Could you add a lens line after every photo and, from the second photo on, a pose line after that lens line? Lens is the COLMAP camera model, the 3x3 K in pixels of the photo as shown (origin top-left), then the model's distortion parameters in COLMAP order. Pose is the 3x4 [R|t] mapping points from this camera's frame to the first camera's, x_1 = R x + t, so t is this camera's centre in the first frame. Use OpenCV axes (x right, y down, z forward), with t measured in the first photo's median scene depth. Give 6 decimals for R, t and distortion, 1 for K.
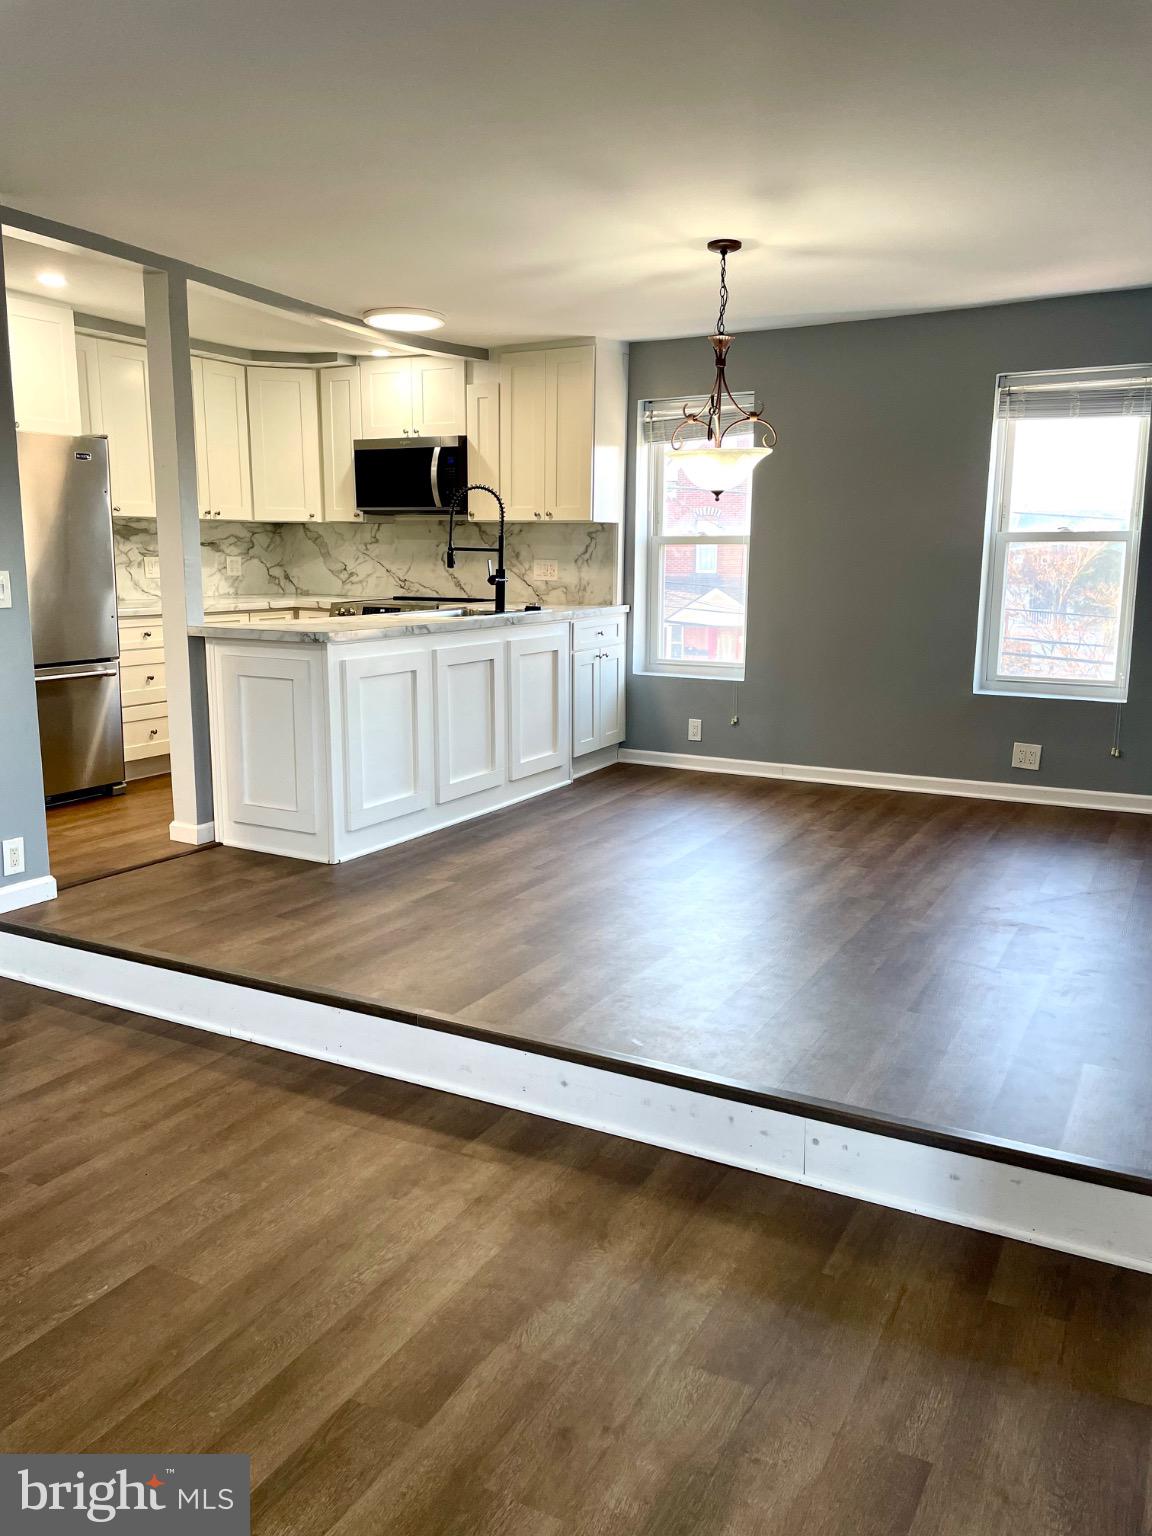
lens RADIAL K [[1194.9, 0, 623.3], [0, 1194.9, 746.3], [0, 0, 1]] dist [0.081482, -0.127058]
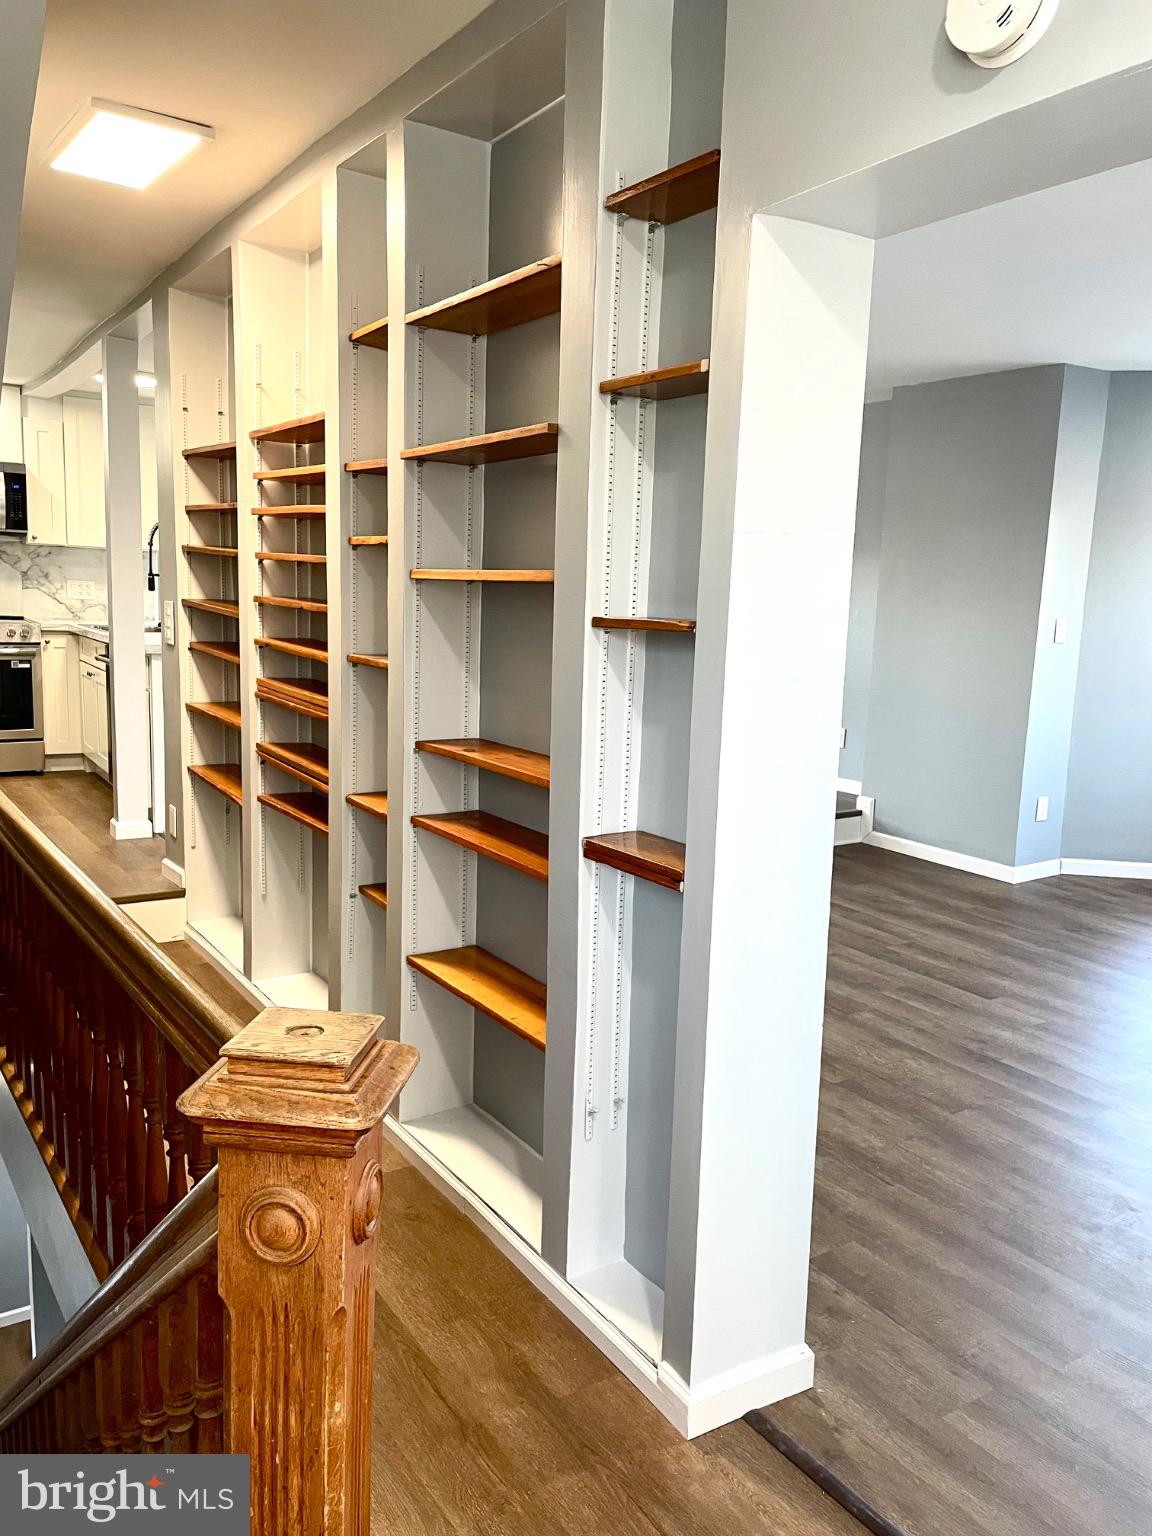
lens RADIAL K [[1194.9, 0, 623.3], [0, 1194.9, 746.3], [0, 0, 1]] dist [0.081482, -0.127058]
pose [[0.438062, -0.107911, 0.892444, -1.003313], [0.112373, 0.991555, 0.064736, -0.022896], [-0.891893, 0.071928, 0.446489, 0.074858]]
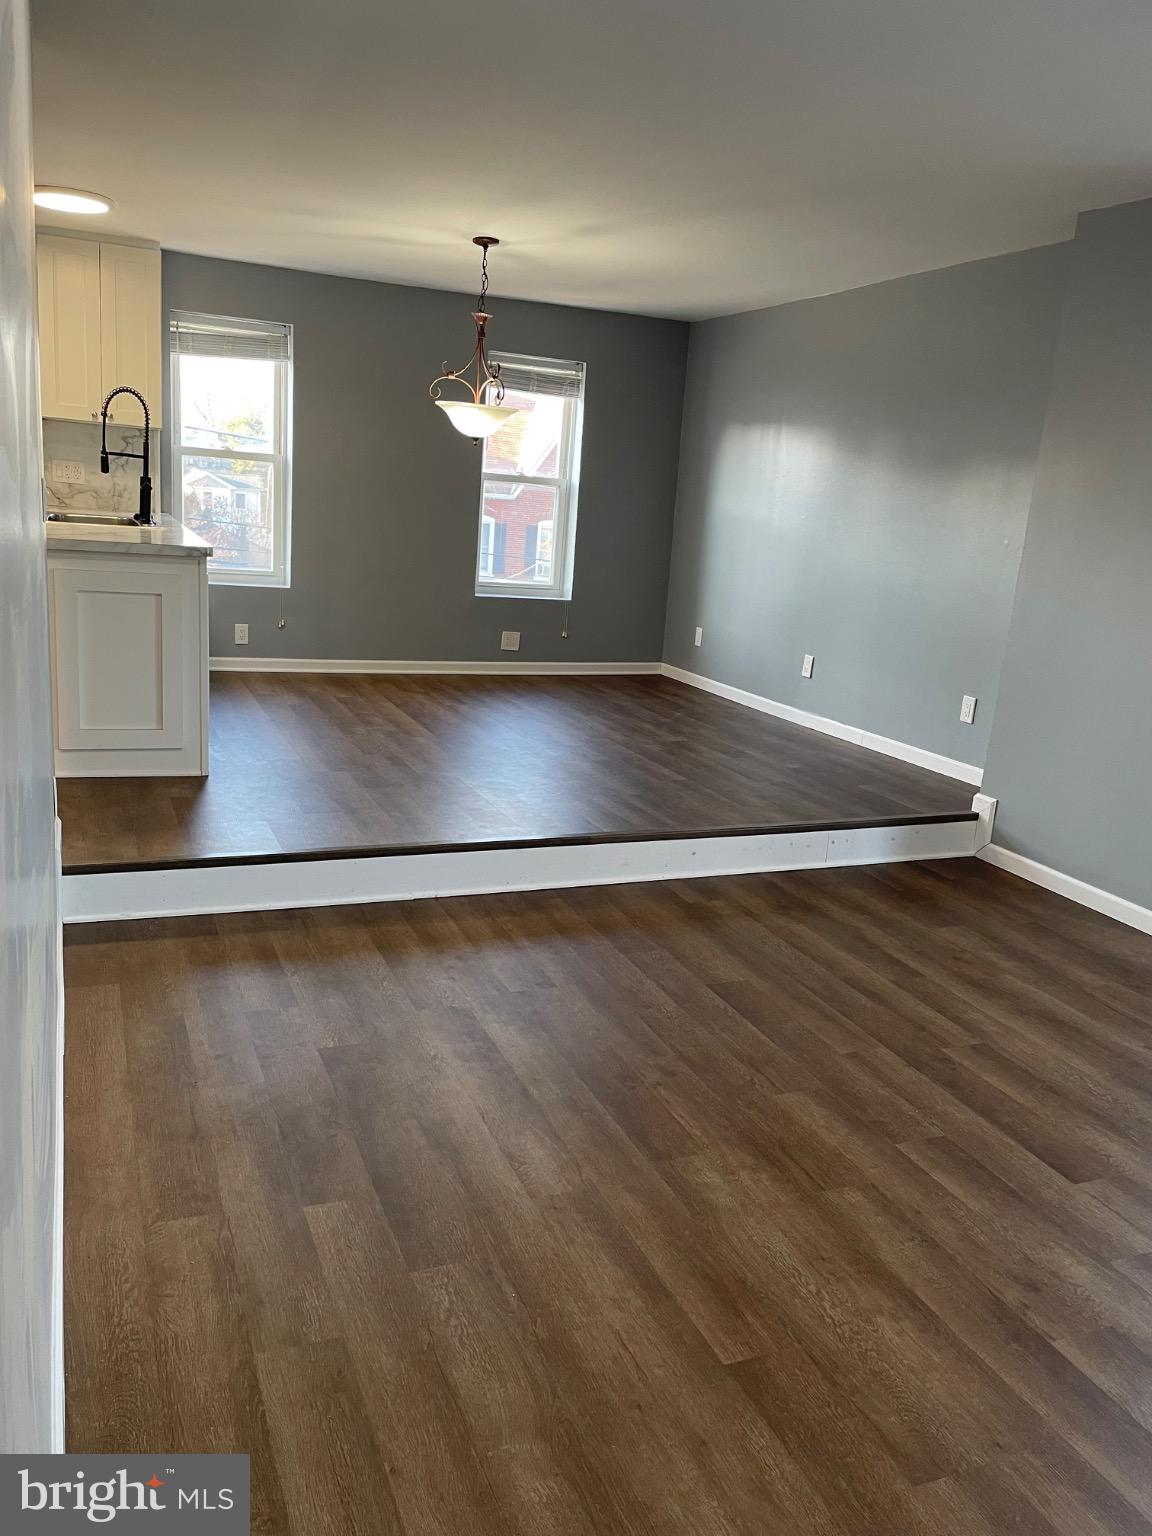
lens RADIAL K [[1194.9, 0, 623.3], [0, 1194.9, 746.3], [0, 0, 1]] dist [0.081482, -0.127058]
pose [[0.593324, -0.120954, 0.795825, -0.689518], [0.055387, 0.992438, 0.109542, -0.014864], [-0.803056, -0.020915, 0.595536, 0.087032]]
